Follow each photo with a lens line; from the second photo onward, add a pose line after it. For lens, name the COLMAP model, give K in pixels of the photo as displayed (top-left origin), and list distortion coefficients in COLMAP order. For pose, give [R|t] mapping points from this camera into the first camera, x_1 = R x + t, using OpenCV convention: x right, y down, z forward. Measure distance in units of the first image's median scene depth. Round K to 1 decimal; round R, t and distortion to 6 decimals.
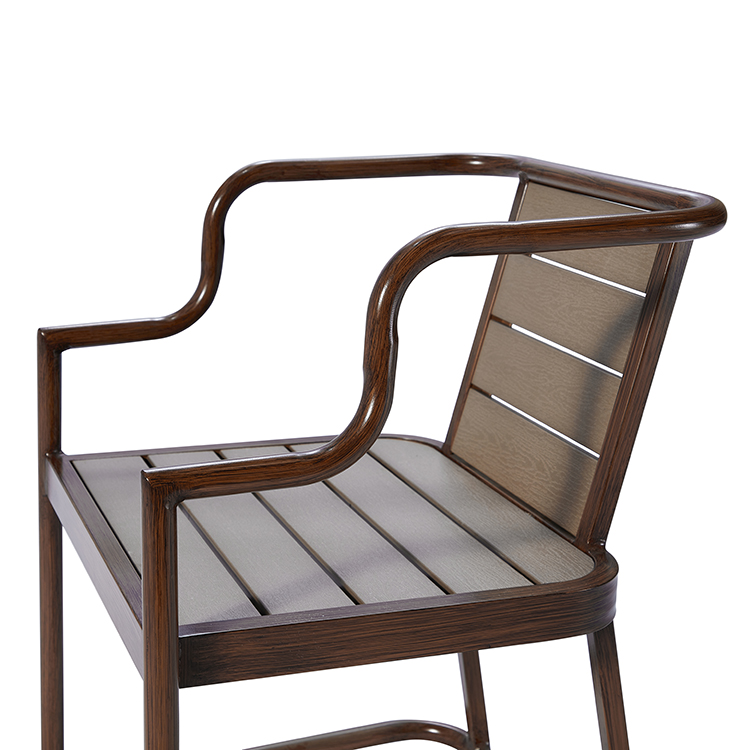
lens RADIAL K [[1382.2, 0, 375.0], [0, 1382.2, 375.0], [0, 0, 1]] dist [0.065440, 0.120794]
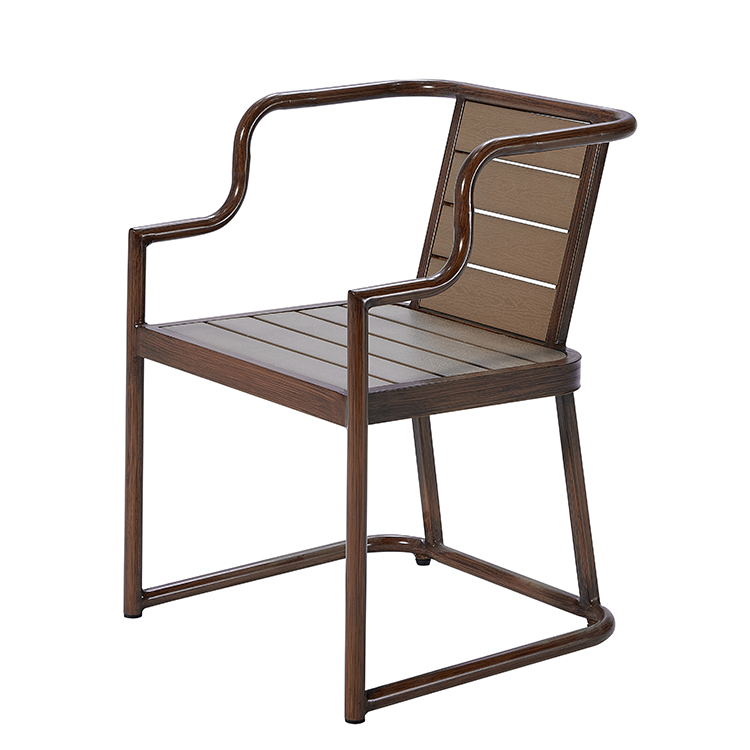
lens RADIAL K [[2707.8, 0, 375.0], [0, 2707.8, 375.0], [0, 0, 1]] dist [0.381443, 0.896296]
pose [[0.956919, -0.073110, 0.281001, -0.768263], [0.073951, 0.997233, 0.007625, 0.104783], [-0.280781, 0.013484, 0.959677, -1.578092]]
